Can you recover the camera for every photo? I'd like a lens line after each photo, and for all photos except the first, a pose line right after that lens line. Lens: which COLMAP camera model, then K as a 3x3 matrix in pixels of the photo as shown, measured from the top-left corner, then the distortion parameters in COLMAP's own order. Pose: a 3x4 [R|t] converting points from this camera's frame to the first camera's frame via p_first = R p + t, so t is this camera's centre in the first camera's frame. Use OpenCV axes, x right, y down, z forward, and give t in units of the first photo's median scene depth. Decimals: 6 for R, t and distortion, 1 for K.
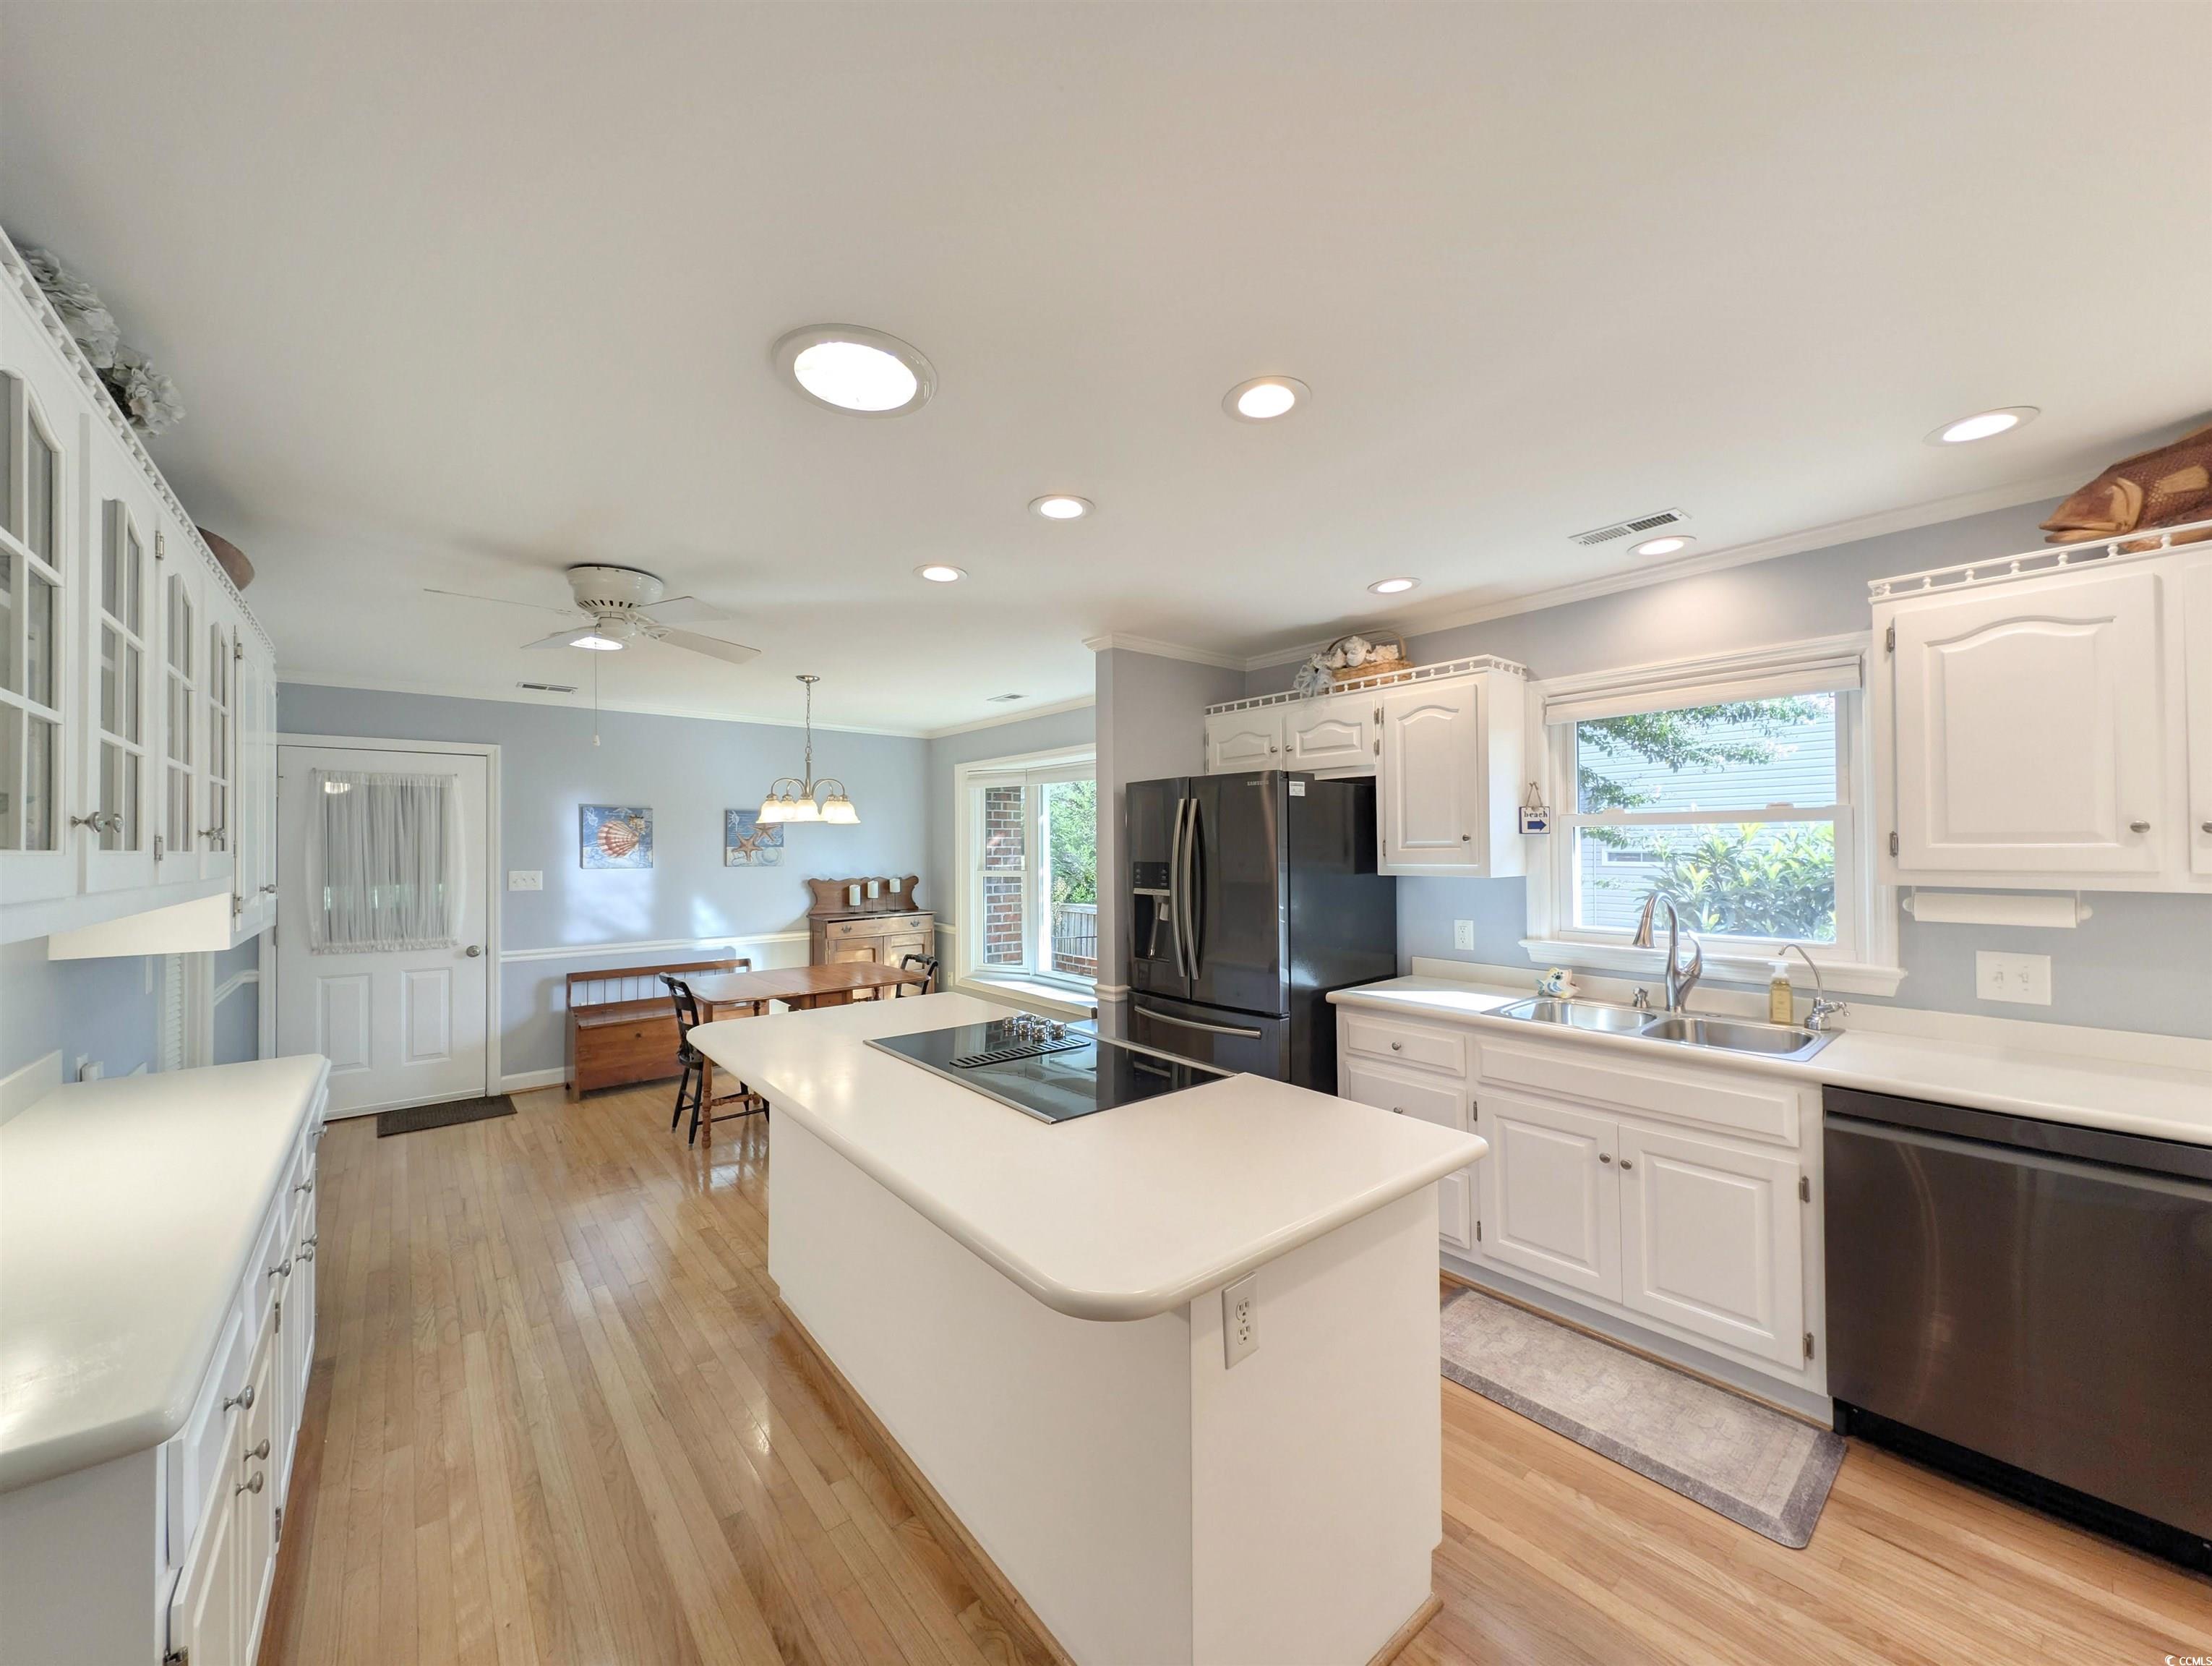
lens RADIAL K [[831.5, 0, 1104.5], [0, 831.5, 835.8], [0, 0, 1]] dist [0.011225, -0.002314]
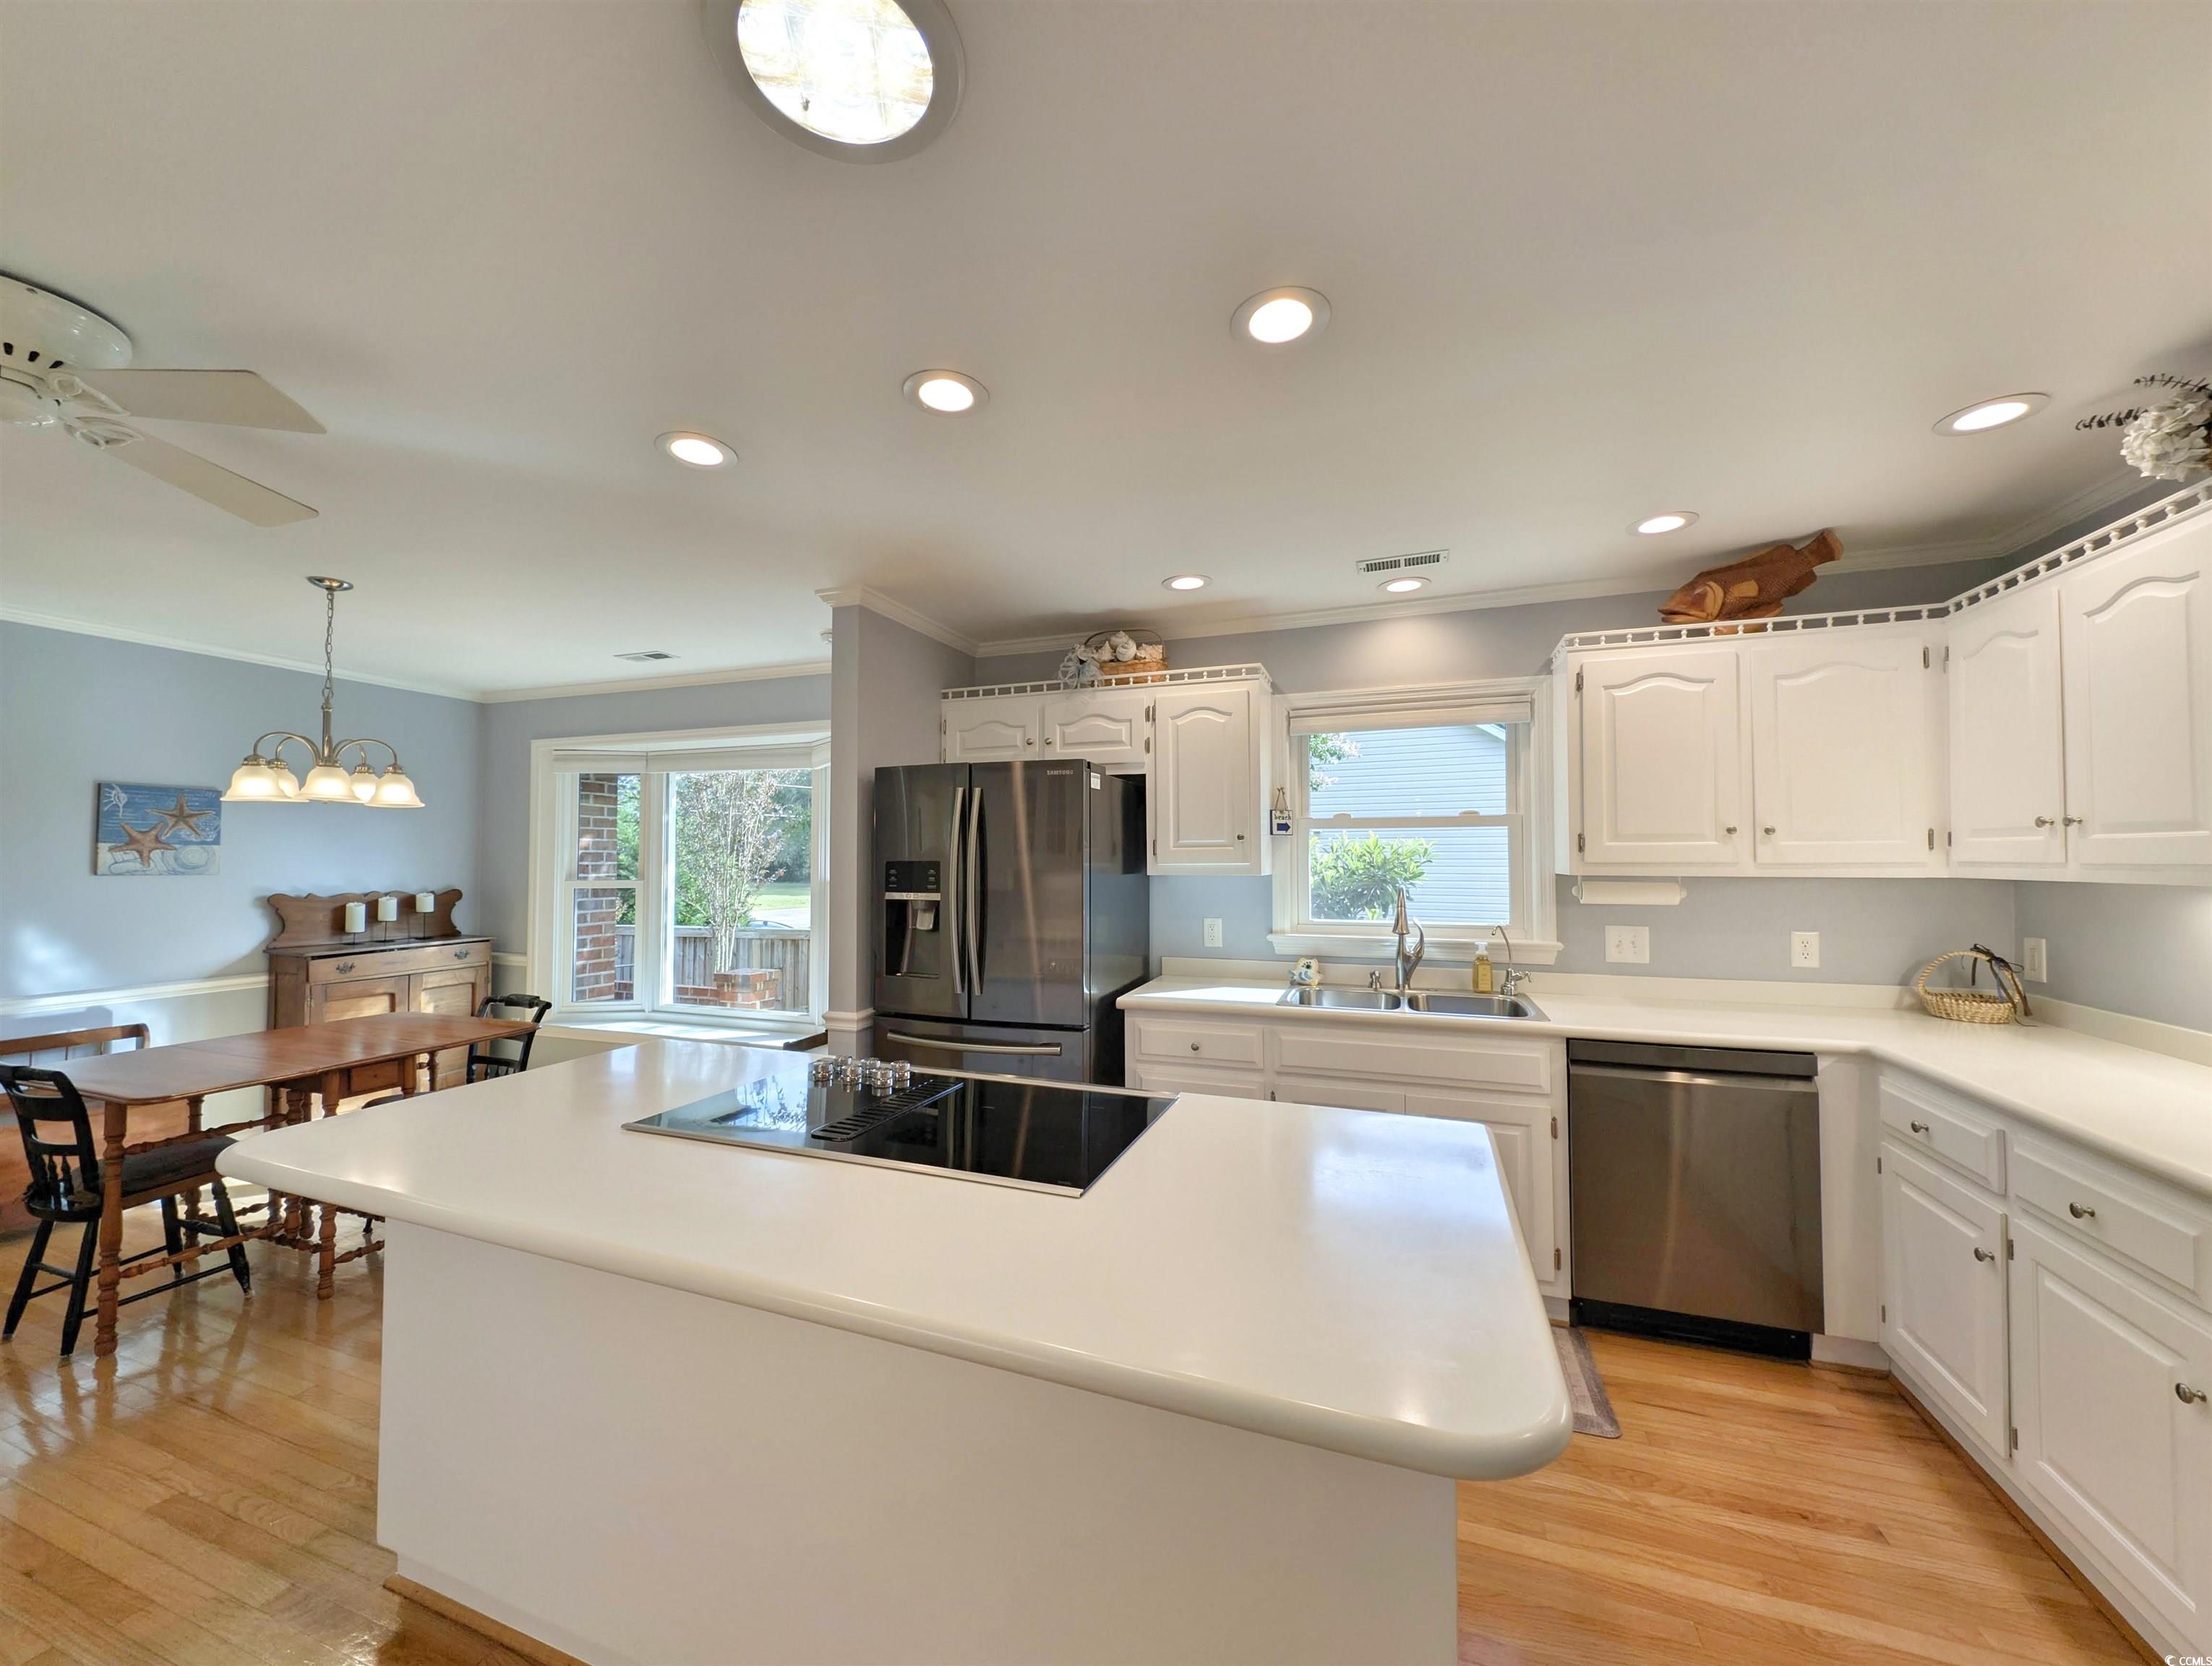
lens RADIAL K [[831.5, 0, 1107.9], [0, 831.5, 836.9], [0, 0, 1]] dist [0.011225, -0.002314]
pose [[0.868827, 0.019018, 0.494750, -0.209261], [-0.010858, 0.999754, -0.019363, 0.022848], [-0.494997, 0.011451, 0.868819, 0.176918]]
